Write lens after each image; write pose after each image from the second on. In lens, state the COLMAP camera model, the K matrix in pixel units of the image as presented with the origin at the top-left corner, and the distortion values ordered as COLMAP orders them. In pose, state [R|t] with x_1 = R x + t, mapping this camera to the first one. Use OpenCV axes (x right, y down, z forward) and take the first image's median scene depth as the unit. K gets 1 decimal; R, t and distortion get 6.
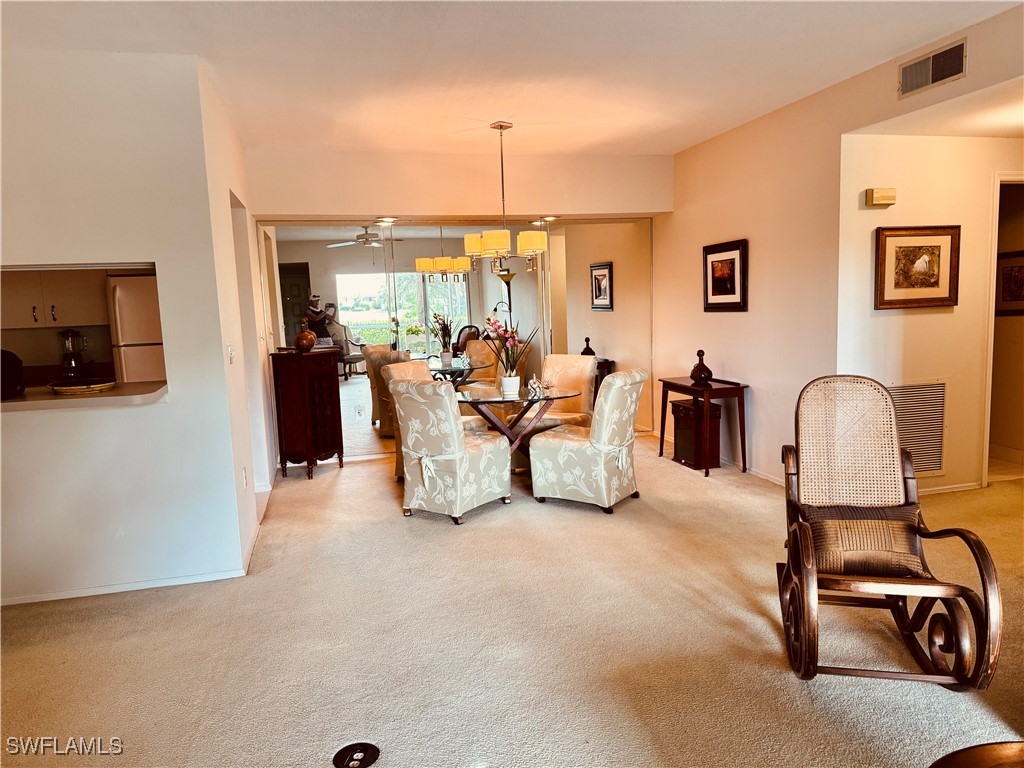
lens RADIAL K [[720.7, 0, 512.9], [0, 720.7, 390.4], [0, 0, 1]] dist [0.050867, -0.059681]
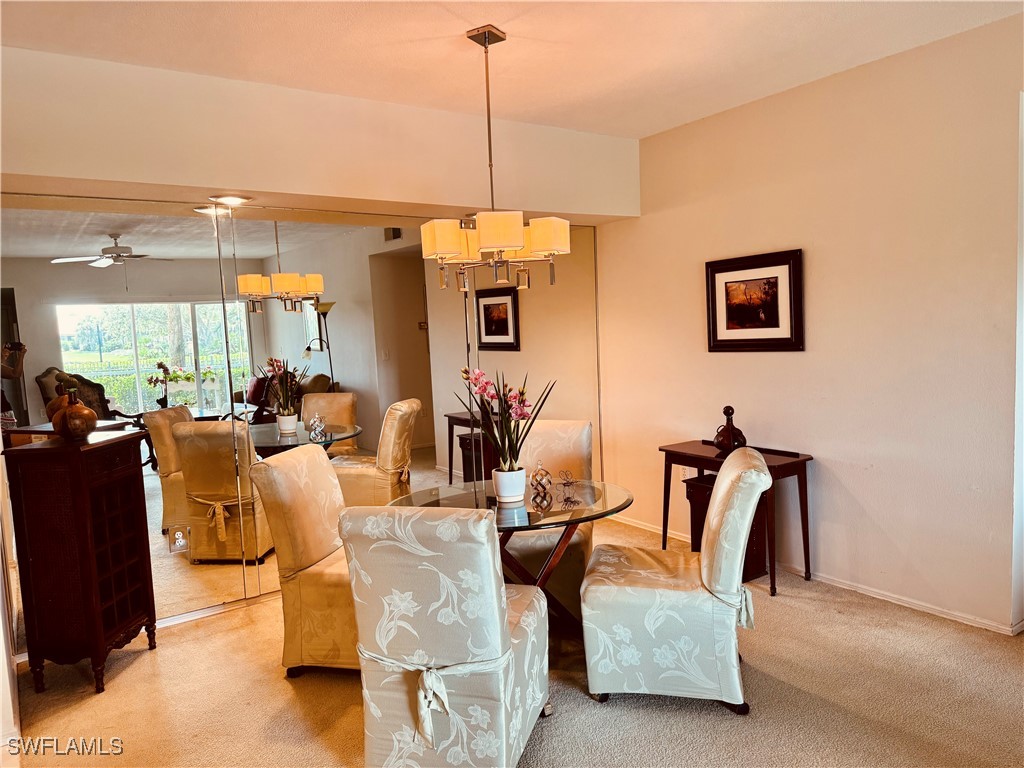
lens RADIAL K [[720.7, 0, 514.9], [0, 720.7, 378.5], [0, 0, 1]] dist [0.050867, -0.059681]
pose [[0.937460, -0.026786, 0.347061, -0.202057], [0.049770, 0.997106, -0.057477, -0.060029], [-0.344517, 0.071155, 0.936079, 0.470657]]
